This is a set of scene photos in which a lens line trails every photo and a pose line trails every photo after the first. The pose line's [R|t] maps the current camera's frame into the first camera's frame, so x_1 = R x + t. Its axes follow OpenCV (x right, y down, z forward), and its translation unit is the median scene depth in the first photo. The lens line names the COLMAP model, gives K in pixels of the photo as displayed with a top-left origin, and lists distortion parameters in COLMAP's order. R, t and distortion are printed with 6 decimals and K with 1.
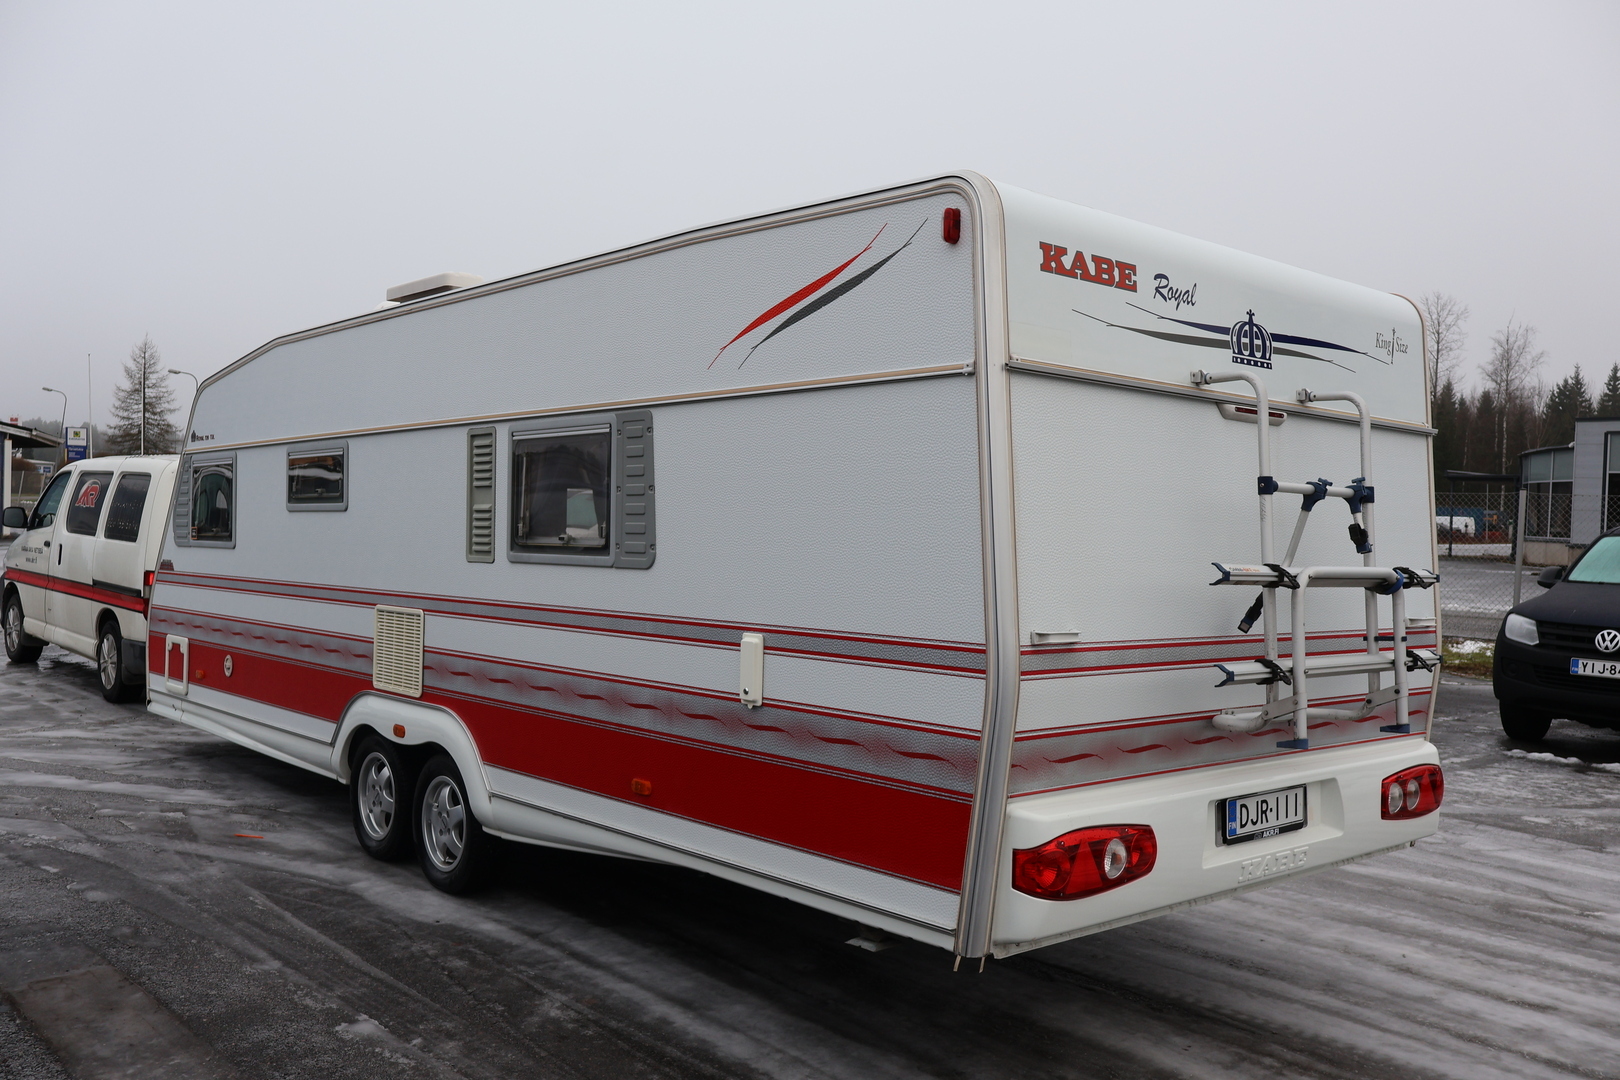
lens RADIAL K [[1363.8, 0, 806.8], [0, 1363.8, 548.6], [0, 0, 1]] dist [0.003563, 0.003395]
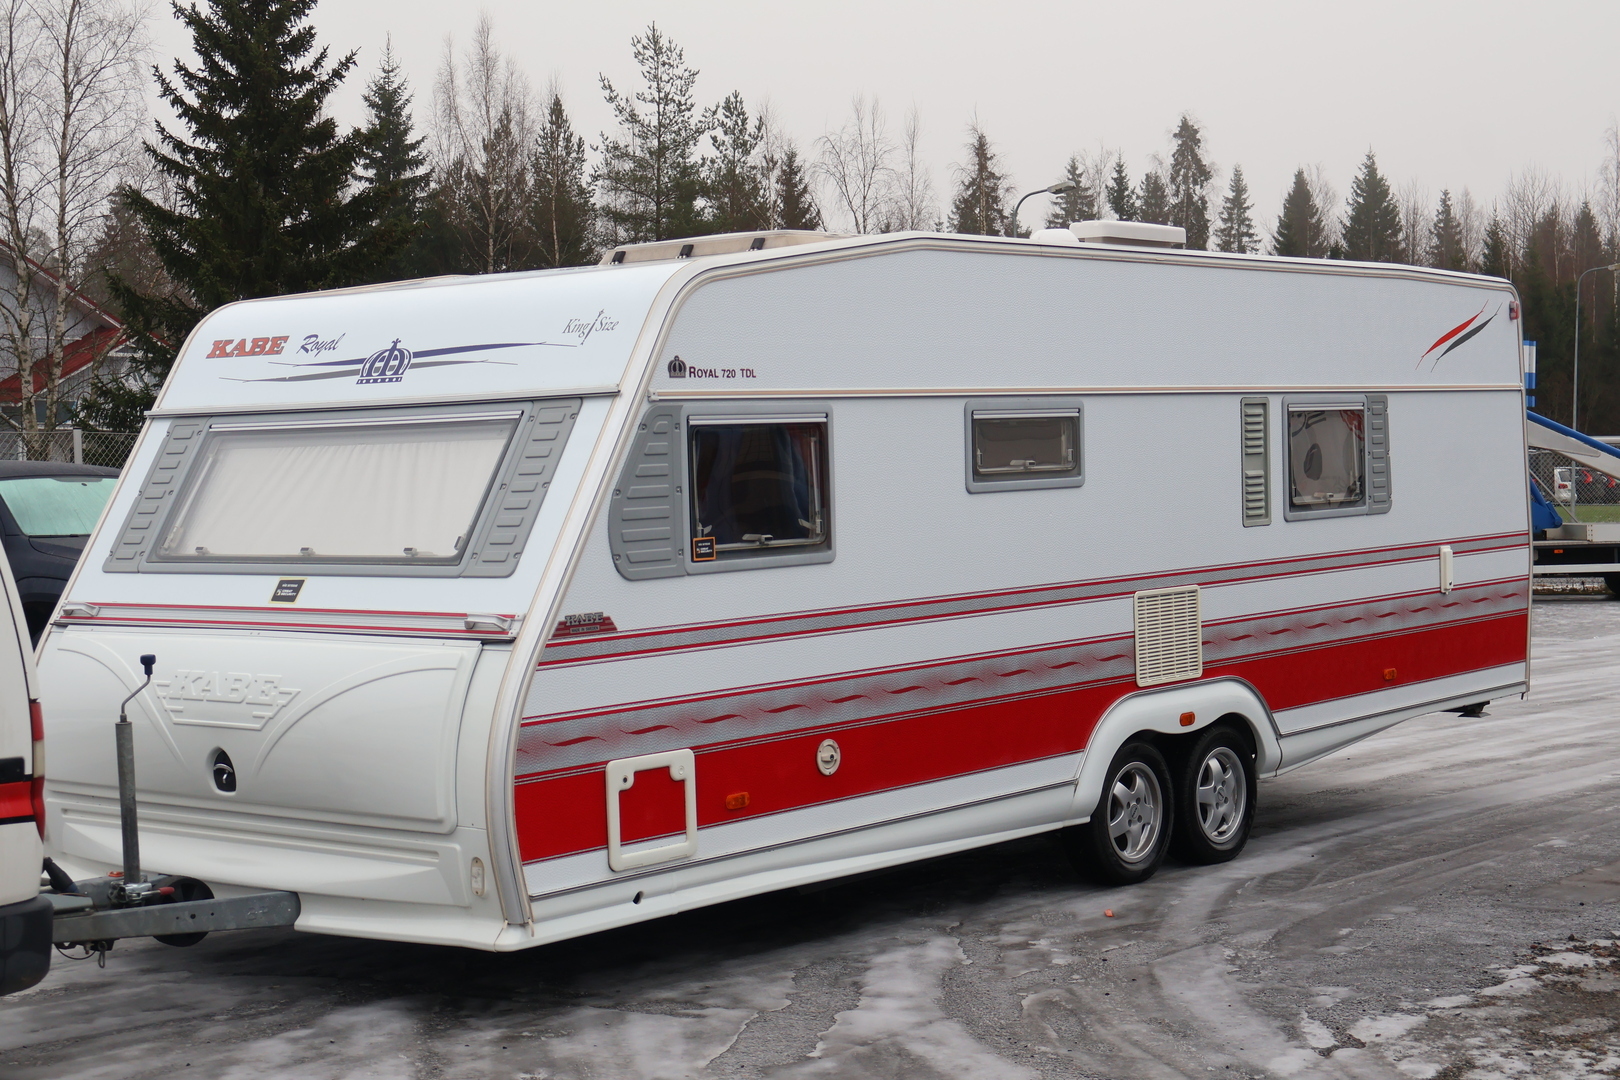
lens RADIAL K [[2627.2, 0, 810.0], [0, 2627.2, 540.0], [0, 0, 1]] dist [-0.036999, -0.080591]
pose [[-0.150061, -0.054265, 0.987186, -2.716812], [0.033275, 0.997650, 0.059899, -0.138593], [-0.988117, 0.041837, -0.147903, 2.042723]]
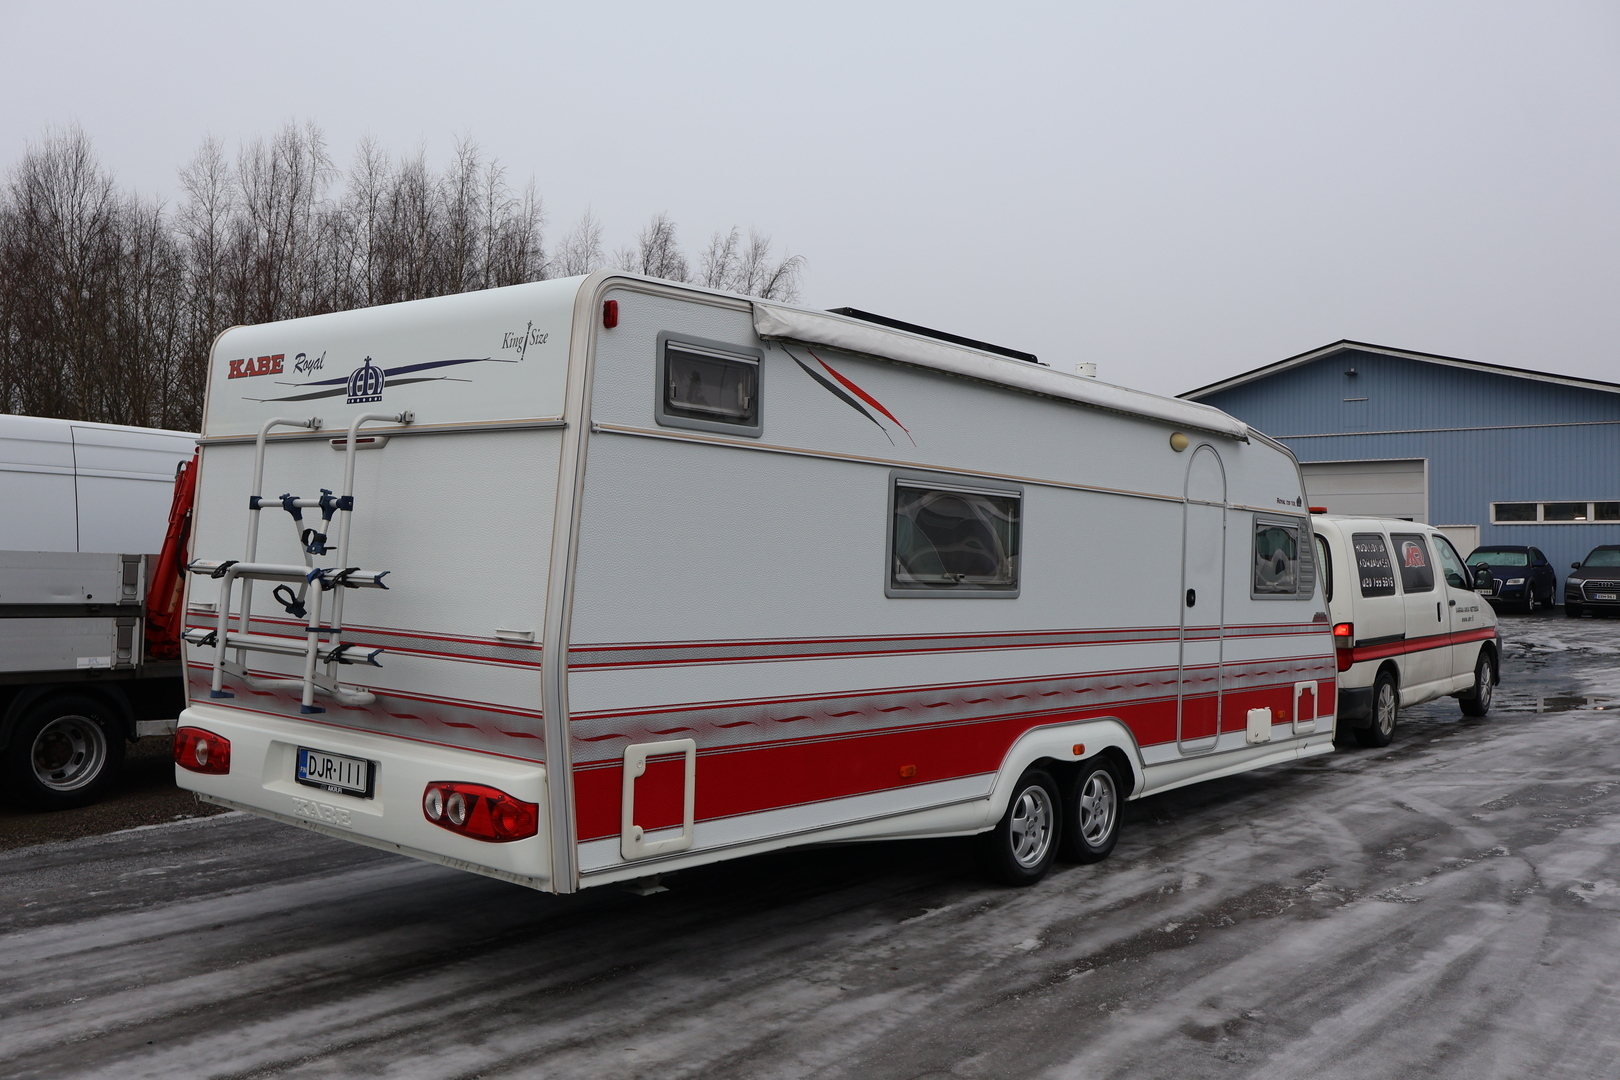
lens RADIAL K [[1448.8, 0, 810.0], [0, 1448.8, 540.0], [0, 0, 1]] dist [0.008651, 0.001216]
pose [[0.158609, -0.026859, -0.986976, 1.618116], [-0.027555, 0.999120, -0.031617, 0.017101], [0.986957, 0.032211, 0.157730, 1.165275]]
